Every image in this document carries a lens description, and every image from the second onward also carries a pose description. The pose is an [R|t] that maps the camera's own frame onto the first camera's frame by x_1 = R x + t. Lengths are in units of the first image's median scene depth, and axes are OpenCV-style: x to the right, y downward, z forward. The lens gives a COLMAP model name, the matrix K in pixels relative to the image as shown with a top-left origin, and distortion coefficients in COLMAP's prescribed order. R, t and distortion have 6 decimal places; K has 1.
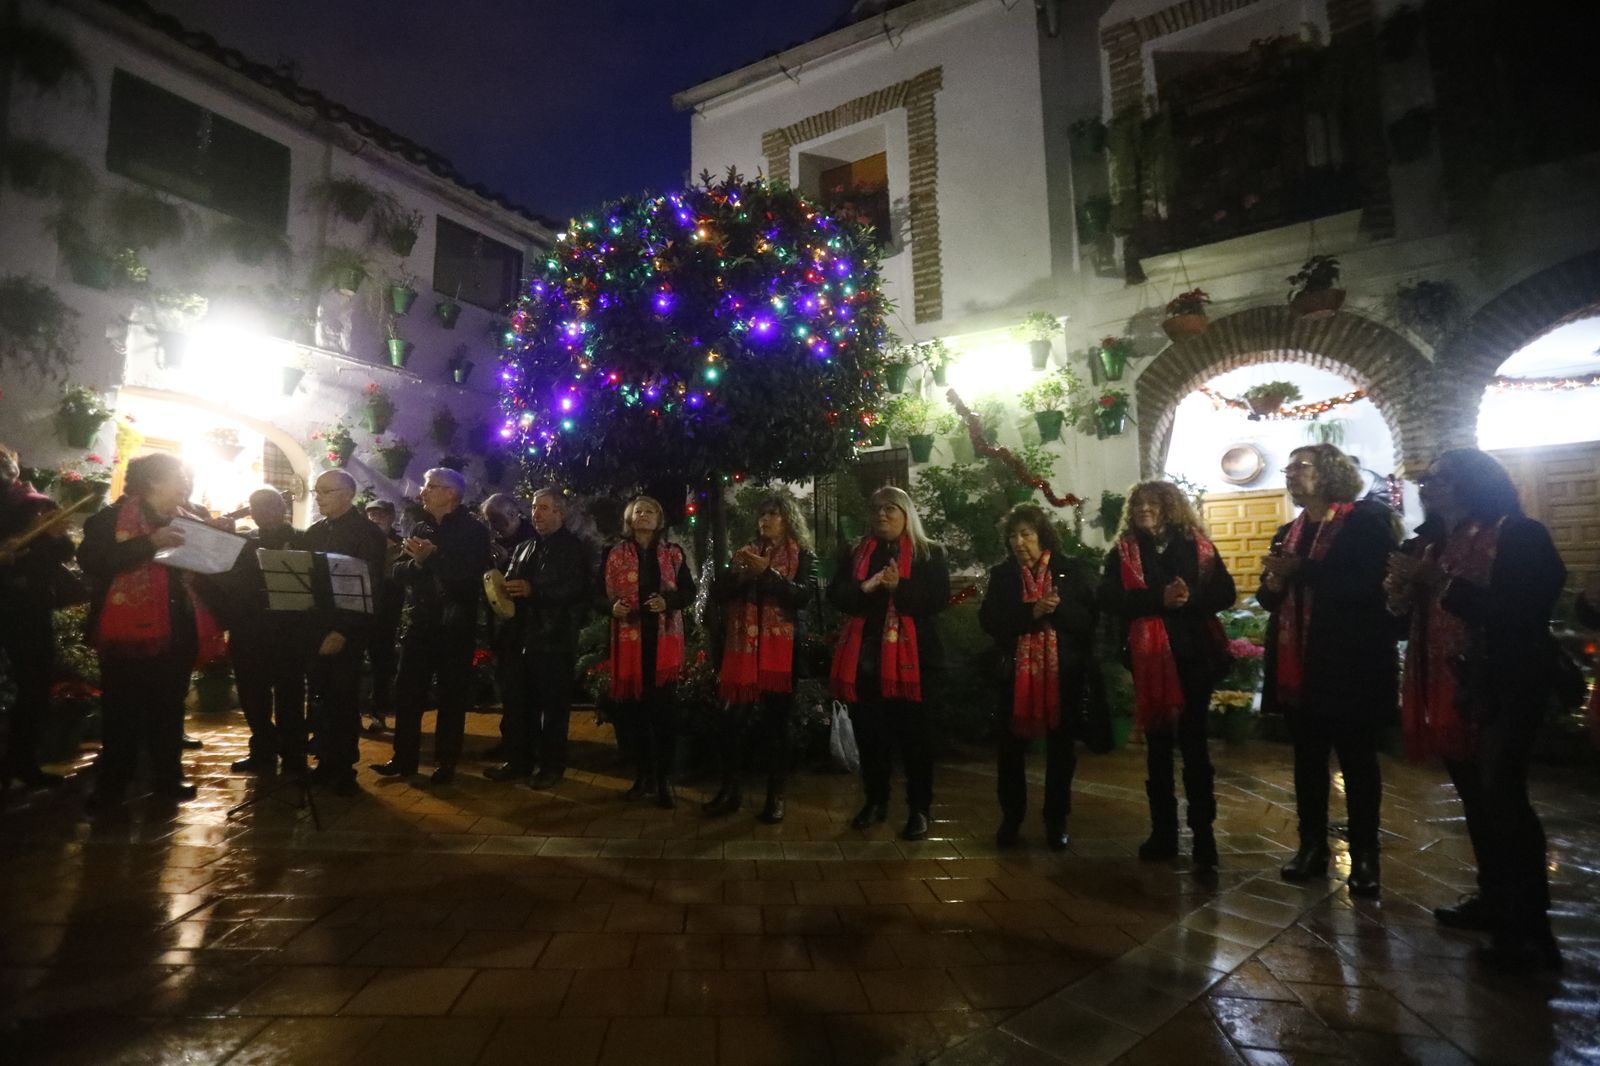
lens RADIAL K [[703.7, 0, 798.4], [0, 703.7, 509.1], [0, 0, 1]] dist [-0.030341, -0.000041]
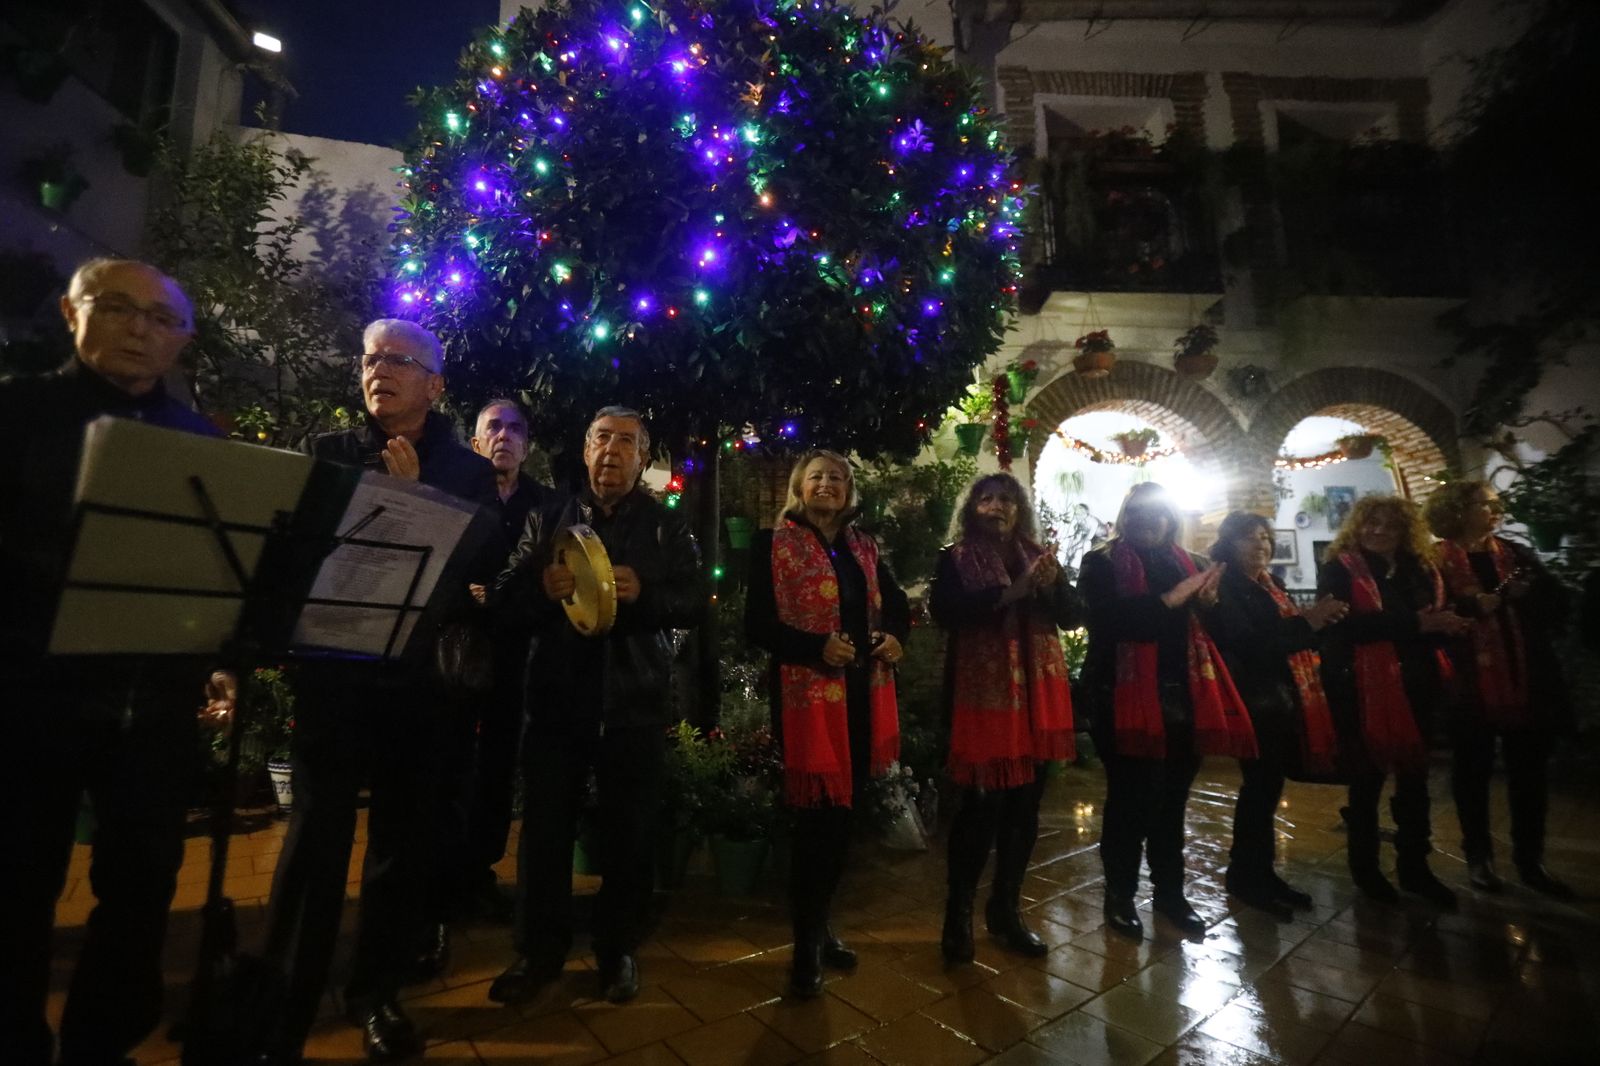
lens RADIAL K [[705.9, 0, 798.6], [0, 705.9, 506.8], [0, 0, 1]] dist [-0.029758, 0.000133]
pose [[0.835372, 0.091227, 0.542063, -0.387998], [-0.075752, 0.995829, -0.050852, 0.041880], [-0.544441, 0.001418, 0.838798, 0.370172]]
